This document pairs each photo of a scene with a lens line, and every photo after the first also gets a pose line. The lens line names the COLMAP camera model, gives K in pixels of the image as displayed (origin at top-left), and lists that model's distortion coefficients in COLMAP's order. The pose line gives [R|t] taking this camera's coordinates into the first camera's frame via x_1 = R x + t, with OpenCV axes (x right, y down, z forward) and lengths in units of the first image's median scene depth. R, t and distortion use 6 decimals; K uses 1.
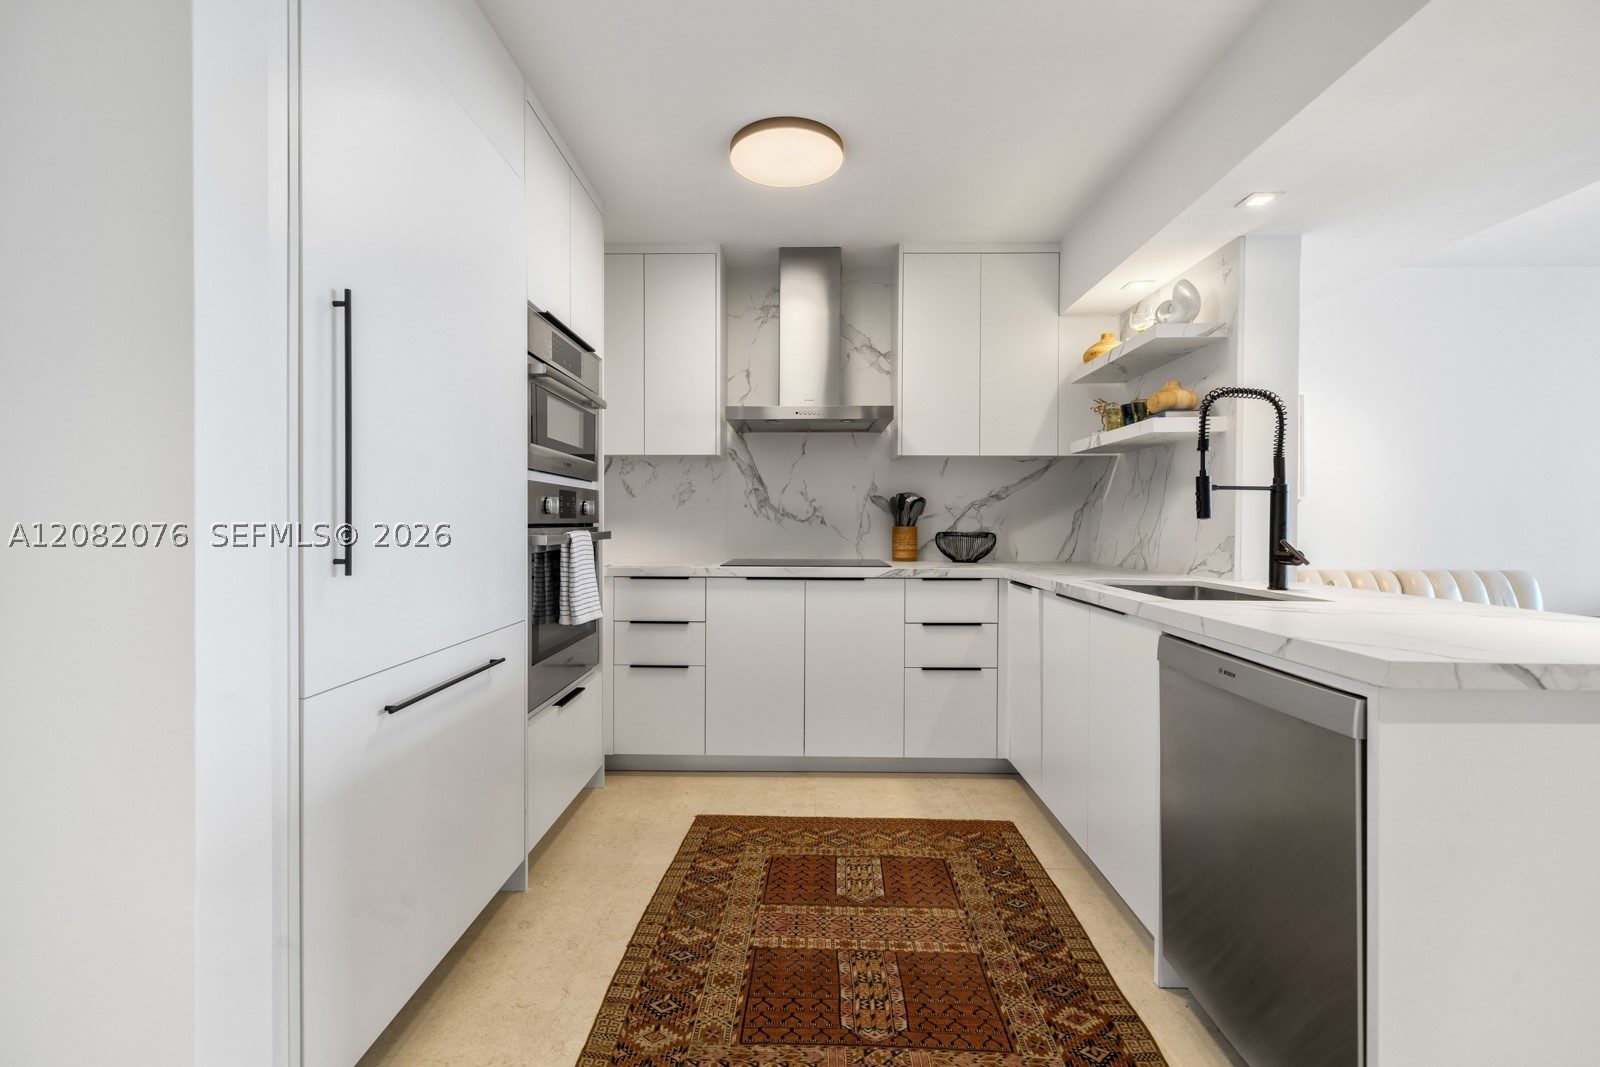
lens RADIAL K [[679.3, 0, 797.5], [0, 679.3, 533.5], [0, 0, 1]] dist [0.010802, -0.004233]
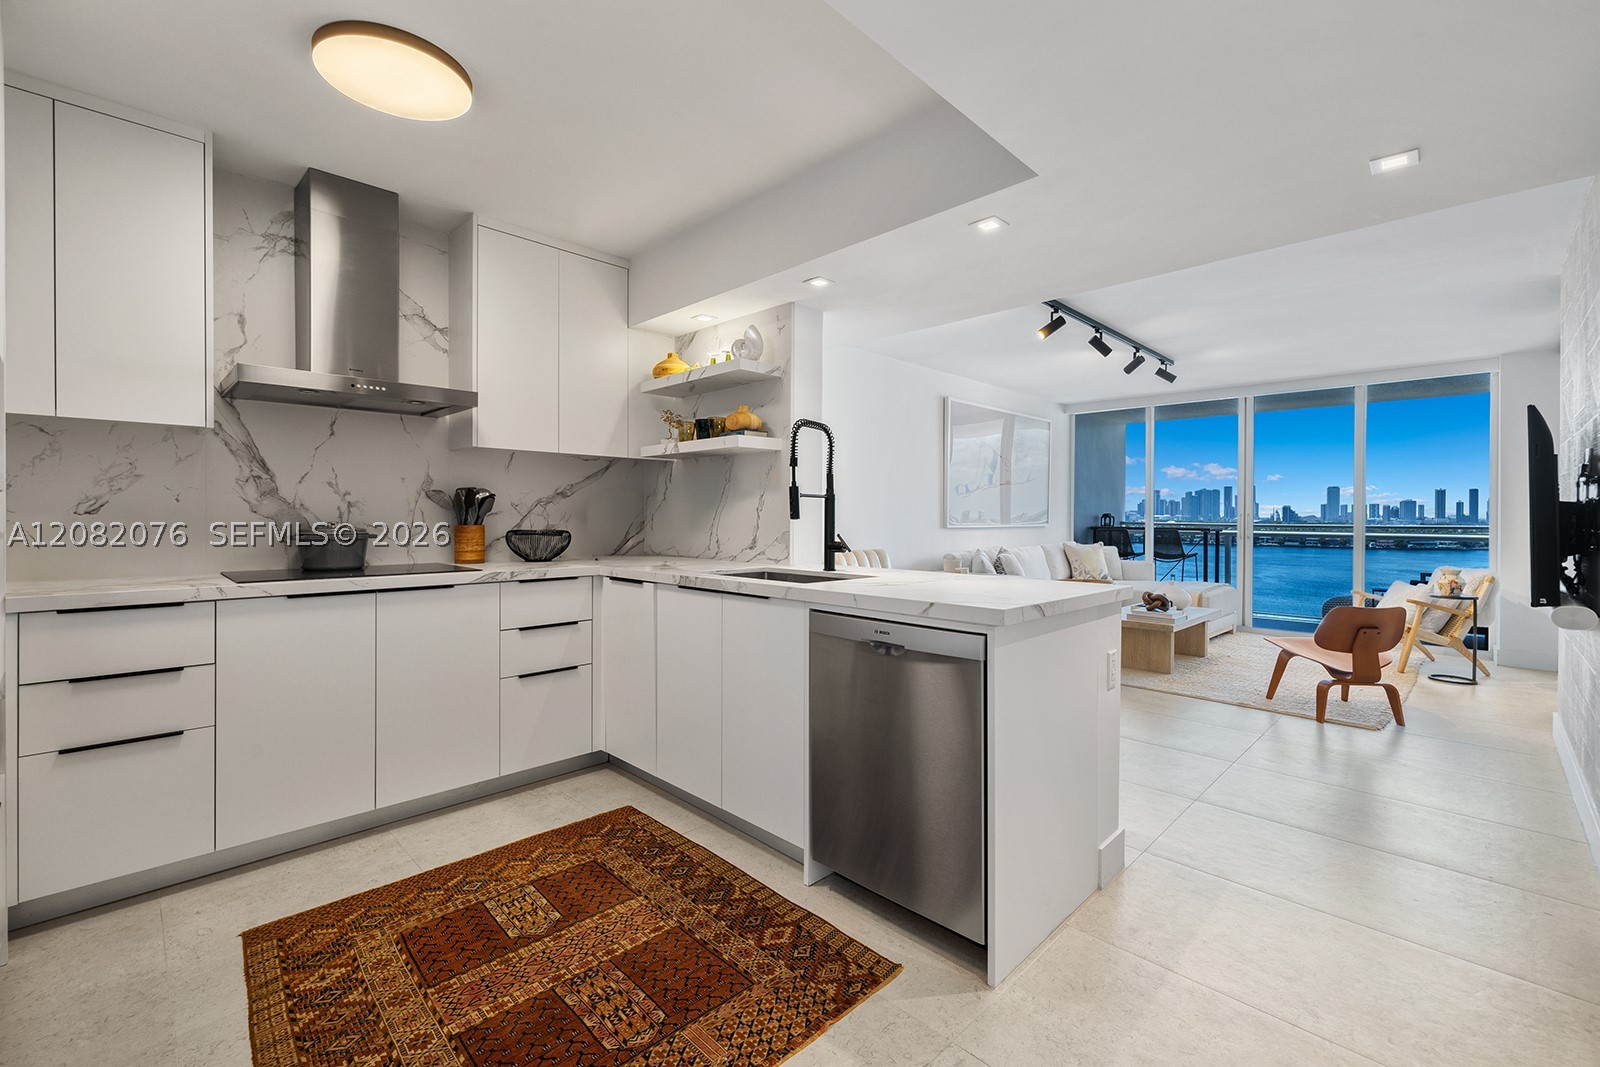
lens RADIAL K [[679.3, 0, 794.5], [0, 679.3, 525.3], [0, 0, 1]] dist [0.010802, -0.004233]
pose [[0.696600, -0.010536, 0.717382, -0.275503], [0.010959, 0.999932, 0.004044, -0.012733], [-0.717376, 0.005045, 0.696668, 0.085765]]
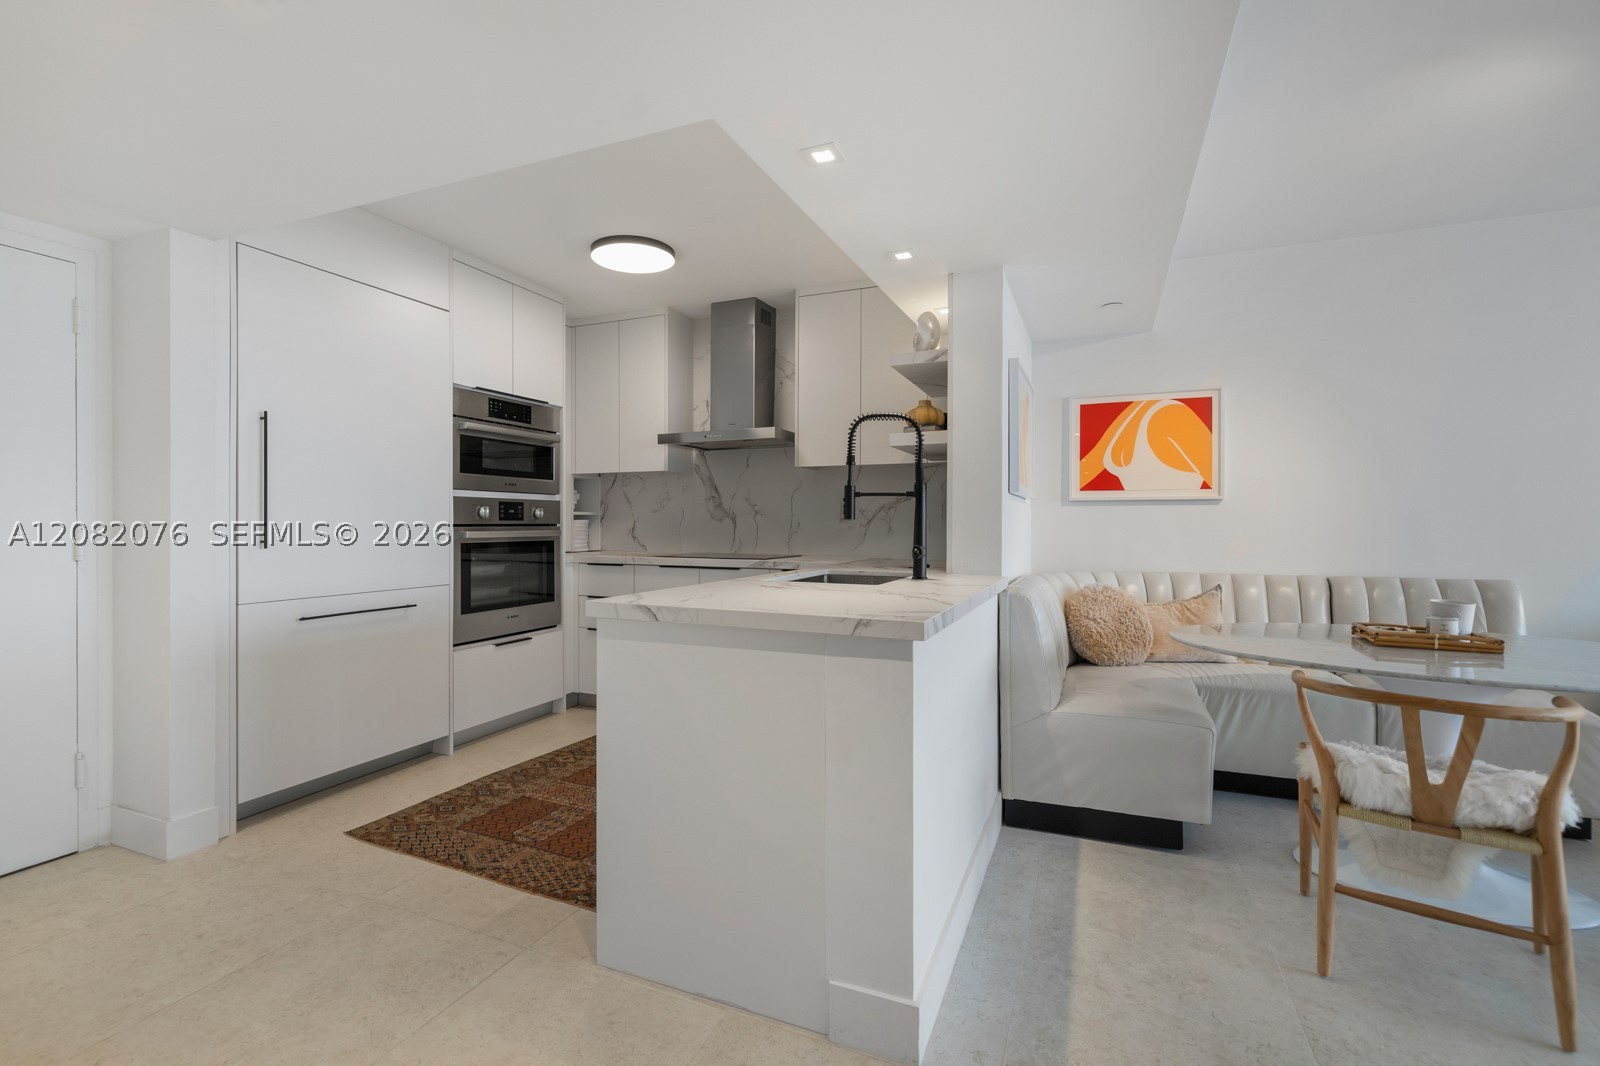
lens RADIAL K [[697.1, 0, 794.2], [0, 697.1, 541.1], [0, 0, 1]] dist [0.006593, 0.001139]
pose [[0.922253, 0.008288, -0.386499, 0.836943], [-0.005015, 0.999943, 0.009475, 0.004577], [0.386555, -0.006800, 0.922241, -0.172537]]
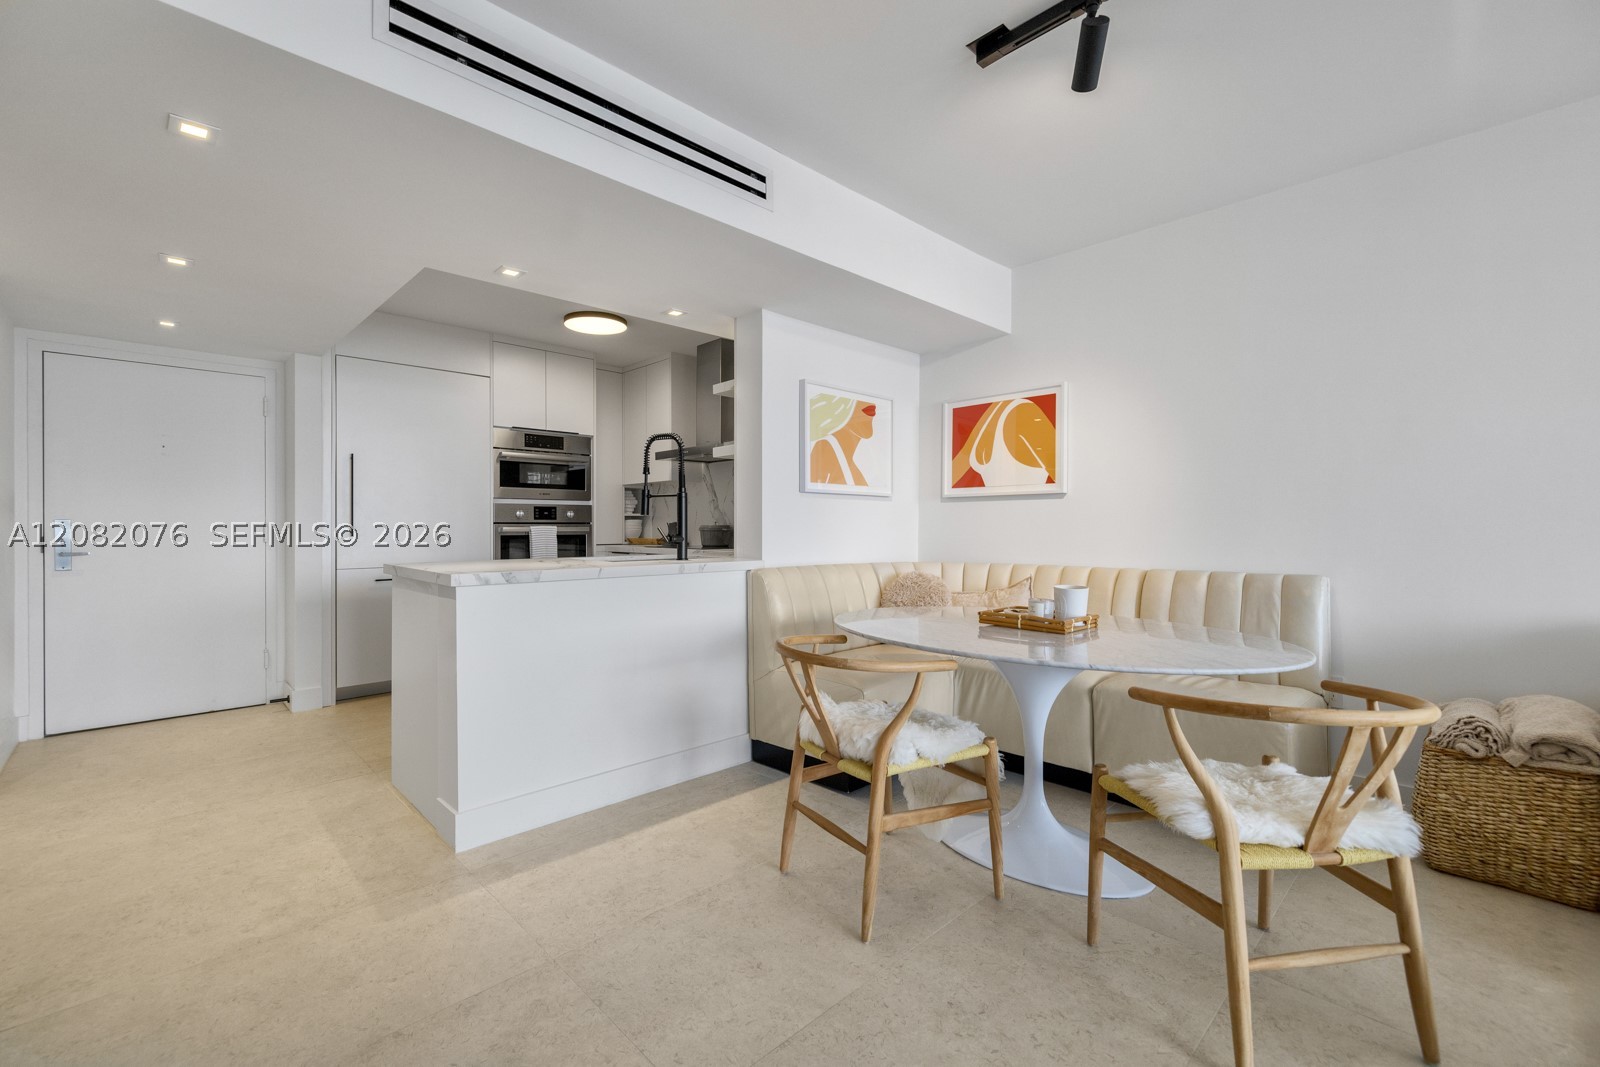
lens RADIAL K [[679.3, 0, 794.1], [0, 679.3, 538.3], [0, 0, 1]] dist [0.010802, -0.004233]
pose [[0.703186, 0.006971, -0.710972, 1.694698], [-0.006713, 0.999972, 0.003165, 0.021501], [0.710974, 0.002547, 0.703214, 0.084509]]
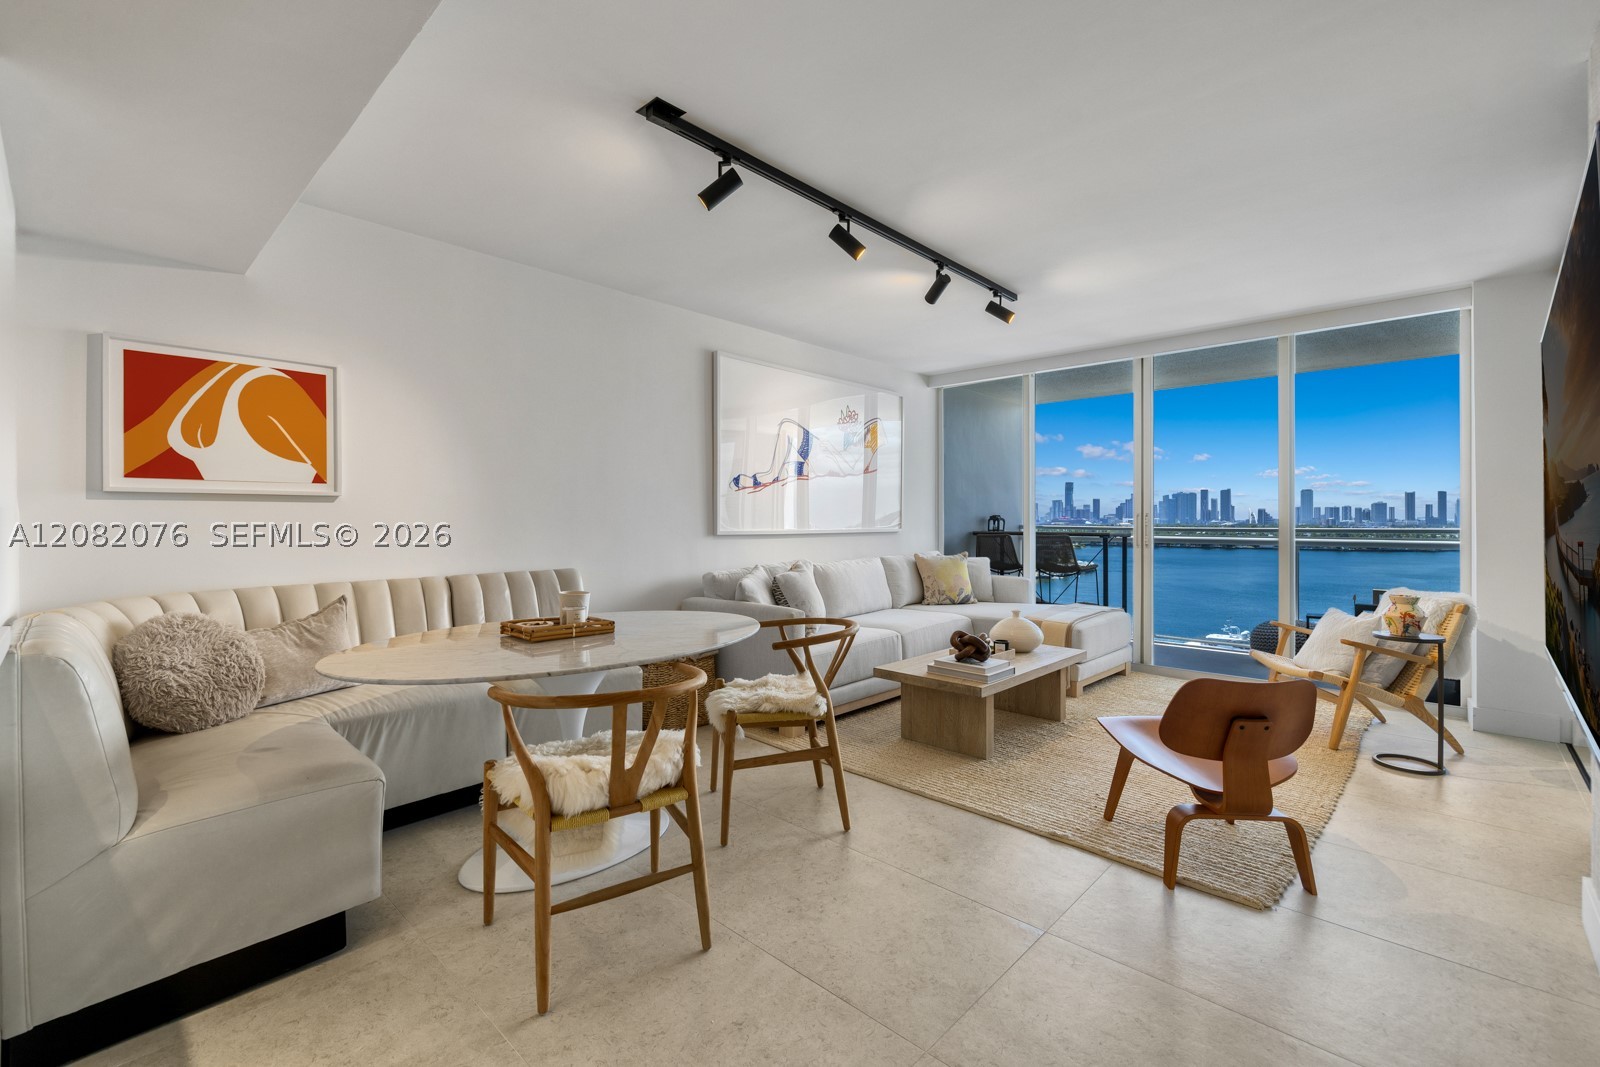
lens RADIAL K [[679.3, 0, 801.2], [0, 679.3, 525.0], [0, 0, 1]] dist [0.010802, -0.004233]
pose [[0.675928, -0.008135, 0.736923, 0.754100], [0.015026, 0.999883, -0.002745, -0.005575], [-0.736815, 0.012929, 0.675971, 0.065959]]
